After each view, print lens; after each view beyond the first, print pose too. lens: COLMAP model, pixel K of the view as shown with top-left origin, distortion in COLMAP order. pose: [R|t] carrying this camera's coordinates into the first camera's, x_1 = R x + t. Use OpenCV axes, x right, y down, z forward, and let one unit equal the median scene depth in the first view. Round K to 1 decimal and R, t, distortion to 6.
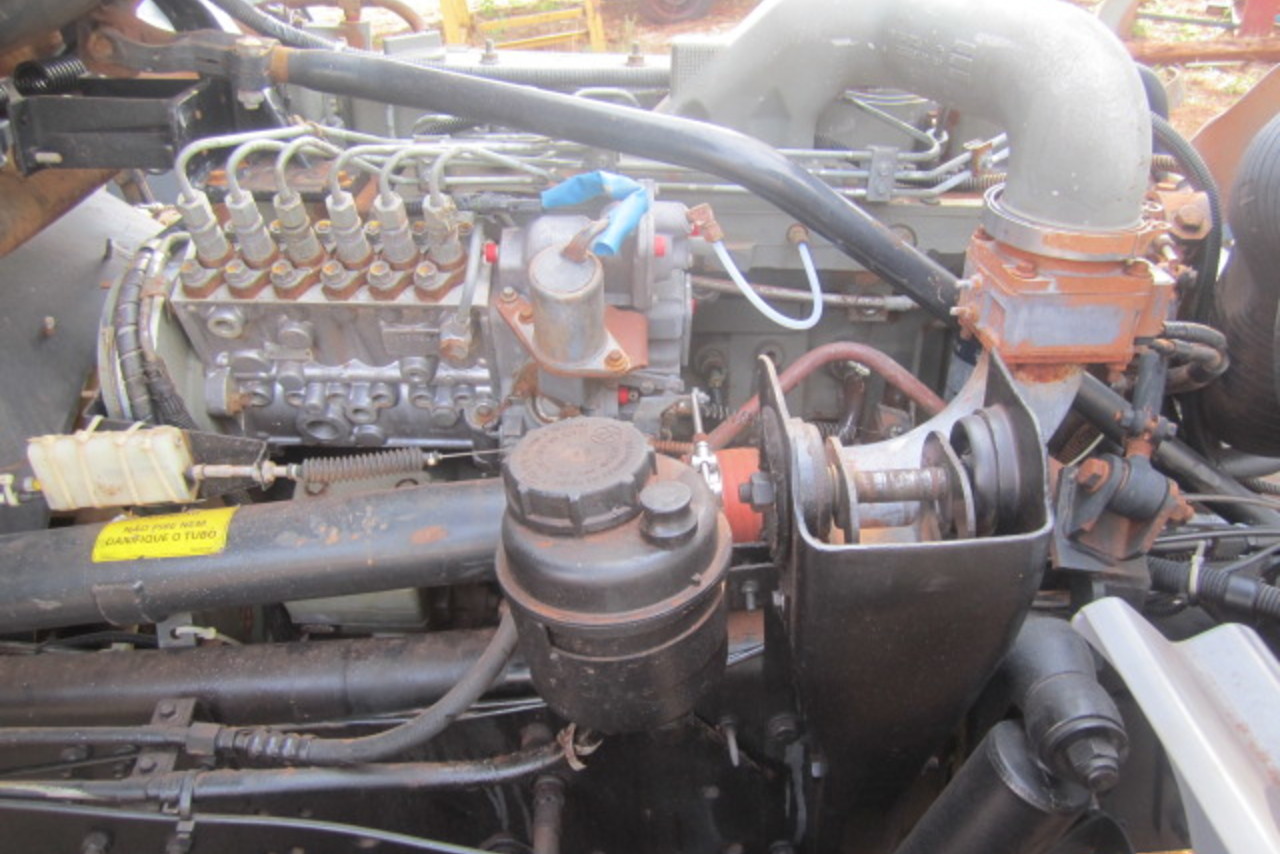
lens RADIAL K [[1062.2, 0, 640.0], [0, 1062.2, 427.0], [0, 0, 1]] dist [-0.054537, 0.010265]
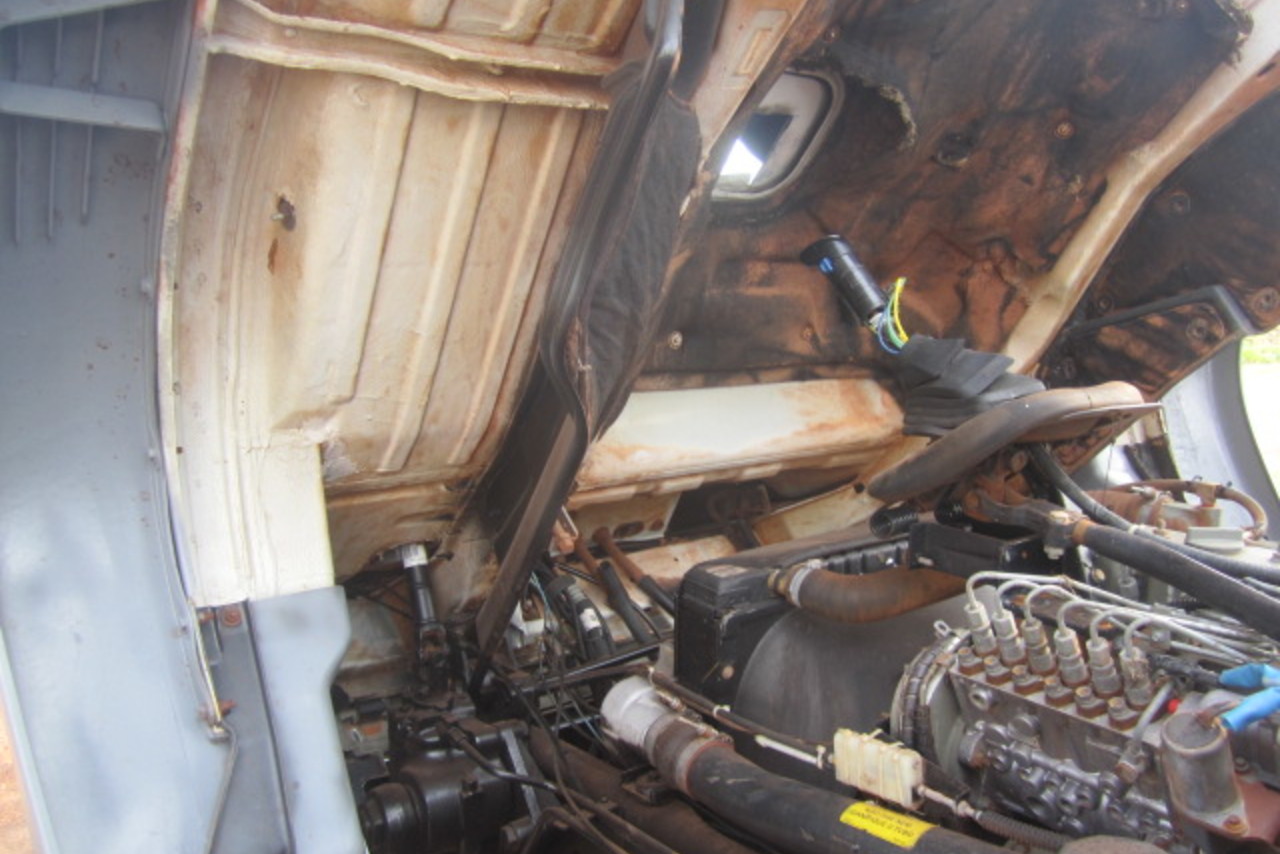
lens RADIAL K [[1062.2, 0, 640.0], [0, 1062.2, 427.0], [0, 0, 1]] dist [-0.054537, 0.010265]
pose [[0.572559, 0.091134, -0.814783, 0.450823], [-0.394101, 0.902049, -0.176044, 0.000197], [0.718931, 0.421902, 0.552392, -0.245203]]
